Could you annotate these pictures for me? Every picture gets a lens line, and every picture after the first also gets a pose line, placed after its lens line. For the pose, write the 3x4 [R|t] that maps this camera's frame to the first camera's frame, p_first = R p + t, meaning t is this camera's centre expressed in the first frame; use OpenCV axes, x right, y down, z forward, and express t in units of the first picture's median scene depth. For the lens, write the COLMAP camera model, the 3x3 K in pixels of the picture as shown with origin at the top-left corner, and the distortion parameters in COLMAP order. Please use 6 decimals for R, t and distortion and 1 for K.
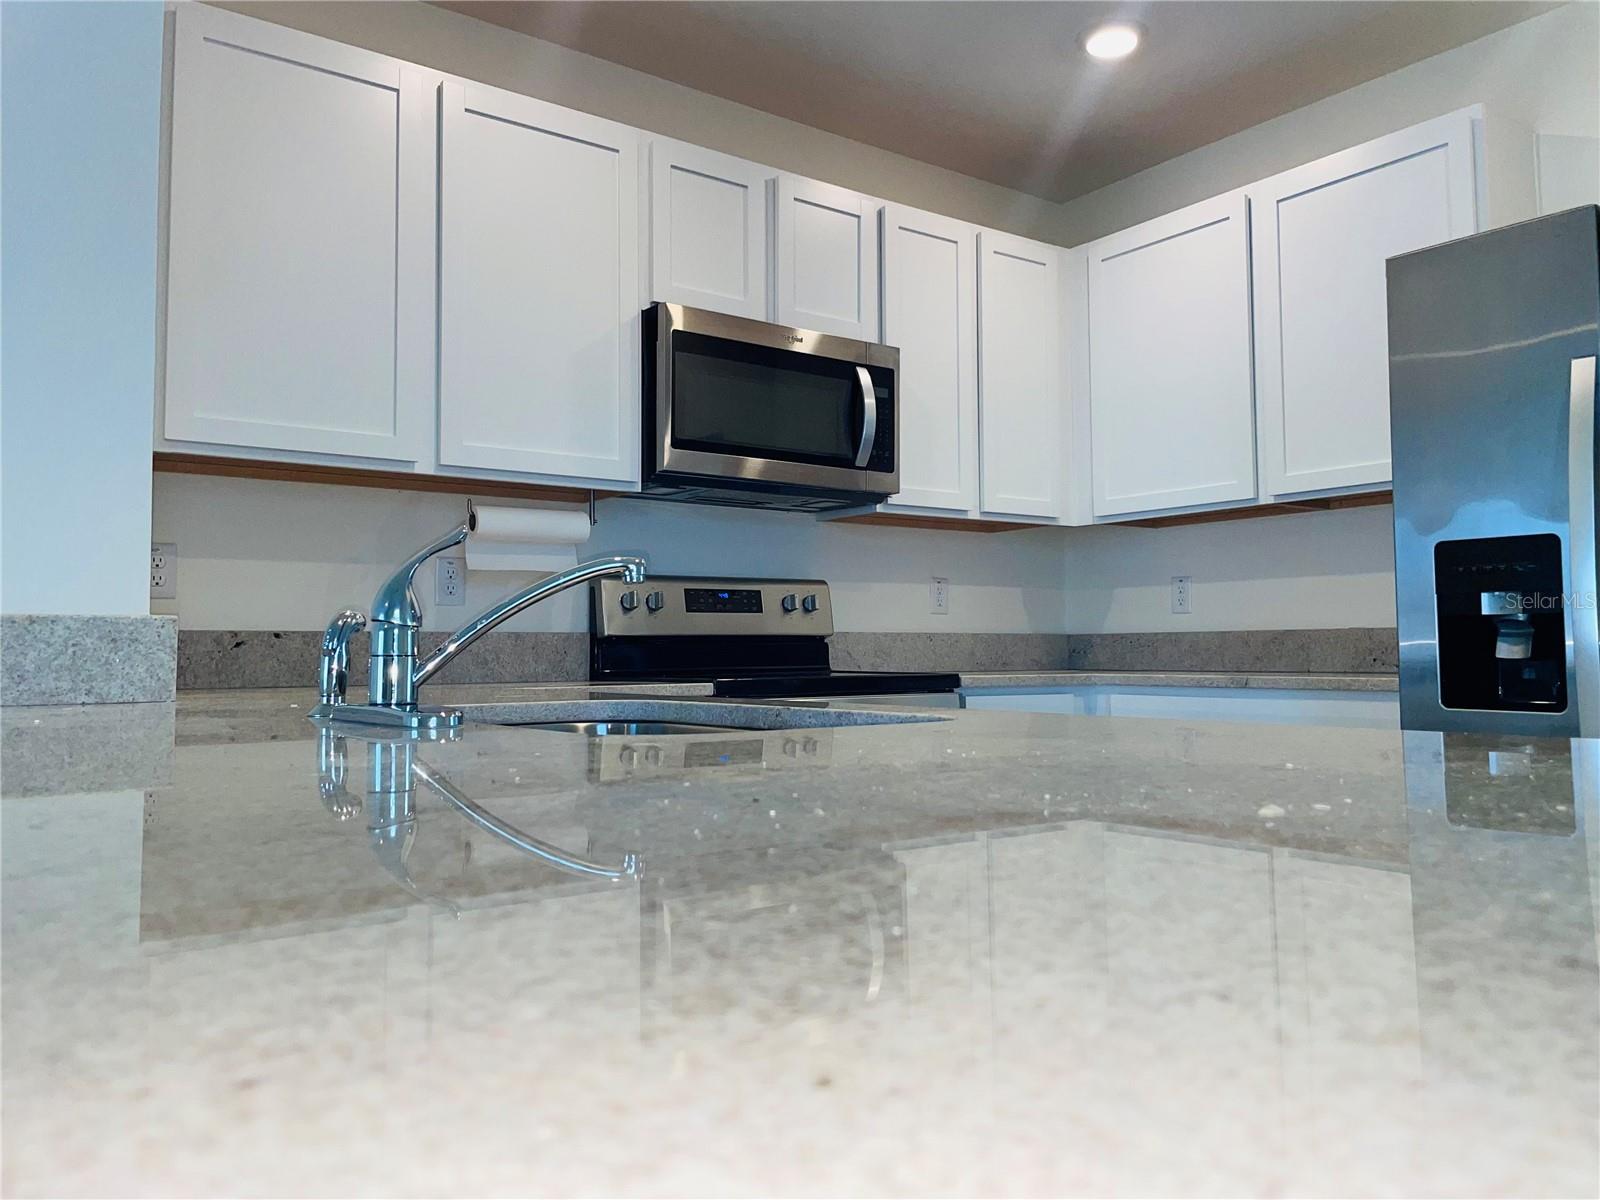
lens RADIAL K [[1206.0, 0, 801.5], [0, 1206.0, 567.3], [0, 0, 1]] dist [0.064792, -0.081847]
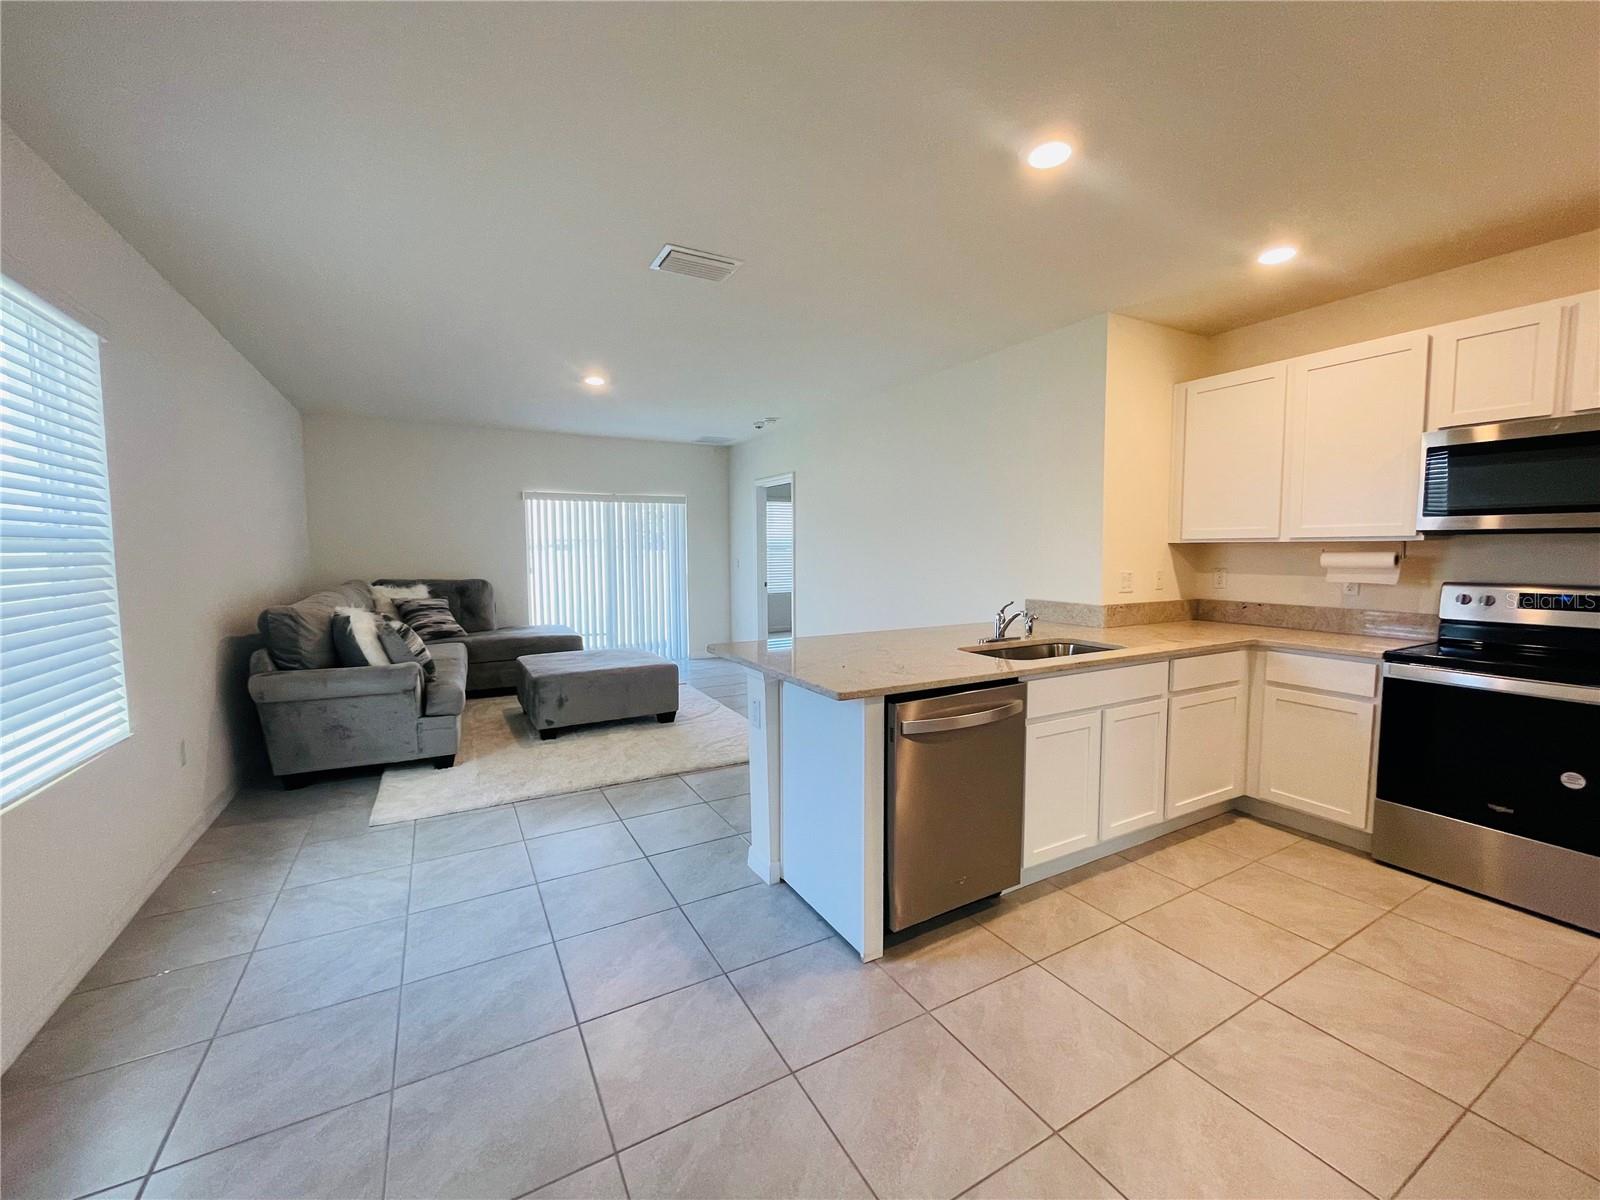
lens RADIAL K [[646.4, 0, 804.8], [0, 646.4, 599.6], [0, 0, 1]] dist [-0.002950, -0.000877]
pose [[-0.117479, 0.084044, -0.989513, 0.832869], [0.074503, 0.994350, 0.075609, -0.104655], [0.990277, -0.064839, -0.123077, 0.196399]]
